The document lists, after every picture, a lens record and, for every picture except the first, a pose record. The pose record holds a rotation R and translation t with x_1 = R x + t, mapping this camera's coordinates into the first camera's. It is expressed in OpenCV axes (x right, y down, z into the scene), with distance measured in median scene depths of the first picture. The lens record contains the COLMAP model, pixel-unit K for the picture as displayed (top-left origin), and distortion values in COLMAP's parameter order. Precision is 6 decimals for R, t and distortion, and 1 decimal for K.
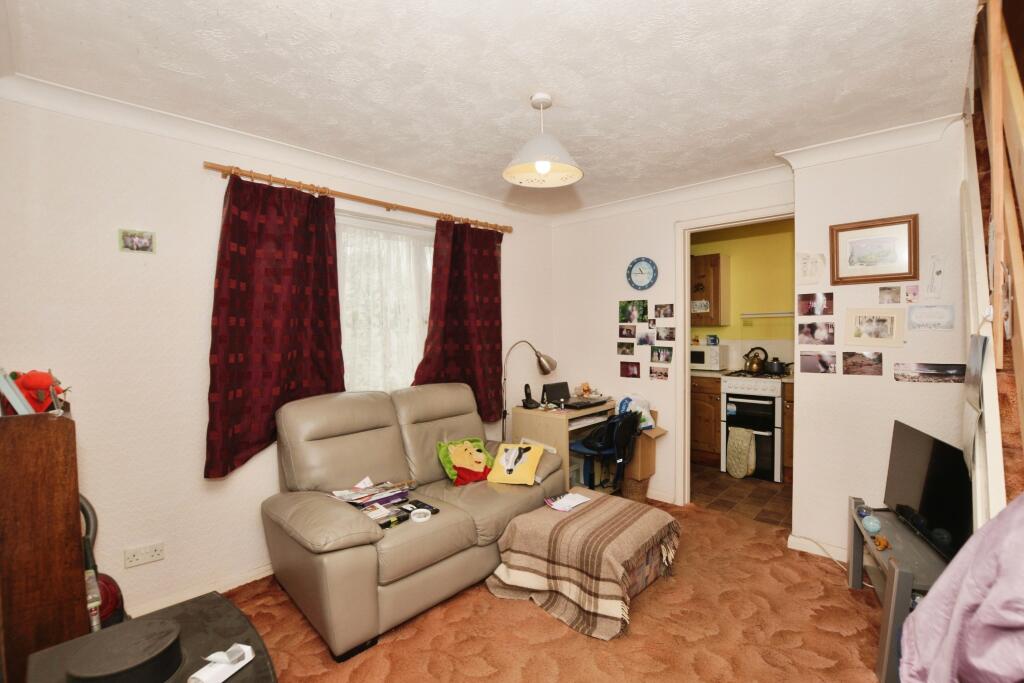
lens RADIAL K [[466.5, 0, 510.8], [0, 466.5, 322.2], [0, 0, 1]] dist [-0.027361, 0.000812]
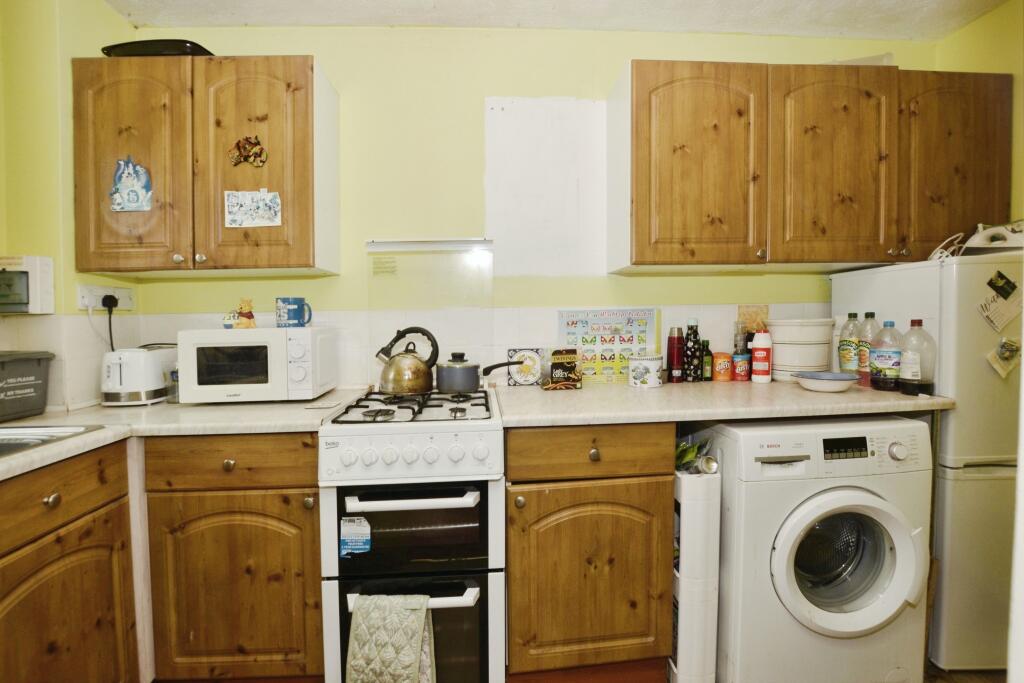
lens RADIAL K [[466.5, 0, 510.8], [0, 466.5, 322.2], [0, 0, 1]] dist [-0.027361, 0.000812]
pose [[0.685472, -0.019052, 0.727849, 0.320680], [0.003544, 0.999733, 0.022831, 0.042543], [-0.728090, -0.013070, 0.685357, 0.701988]]
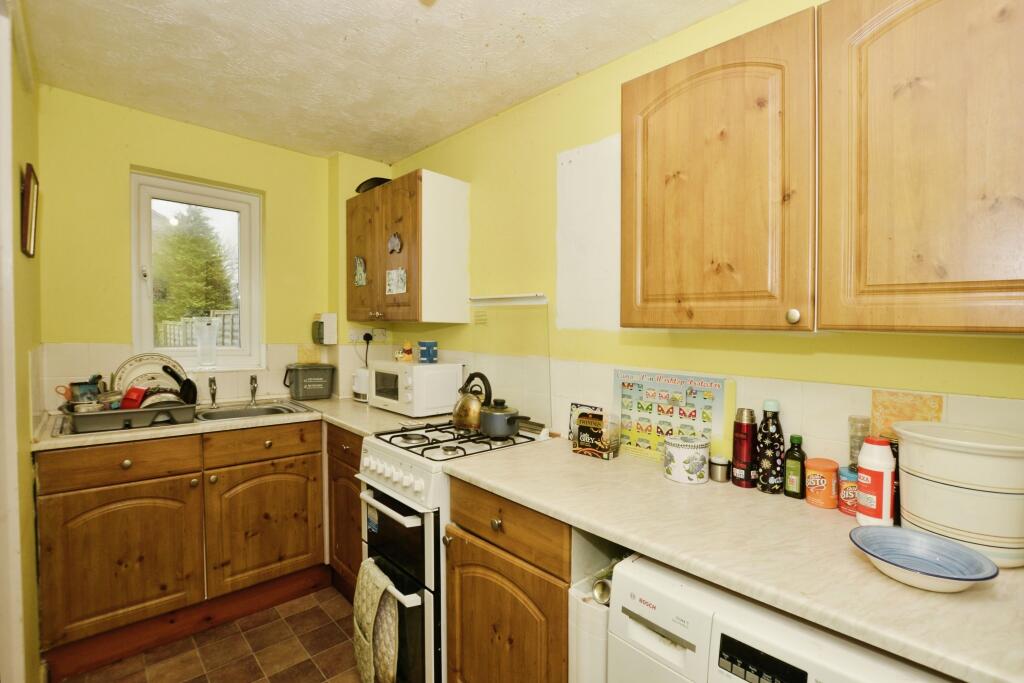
lens RADIAL K [[455.3, 0, 487.9], [0, 455.3, 333.8], [0, 0, 1]] dist [-0.030582, 0.000211]
pose [[0.997534, 0.030021, -0.063436, 0.583744], [-0.028363, 0.999236, 0.026878, 0.005051], [0.064194, -0.025013, 0.997624, 0.580064]]
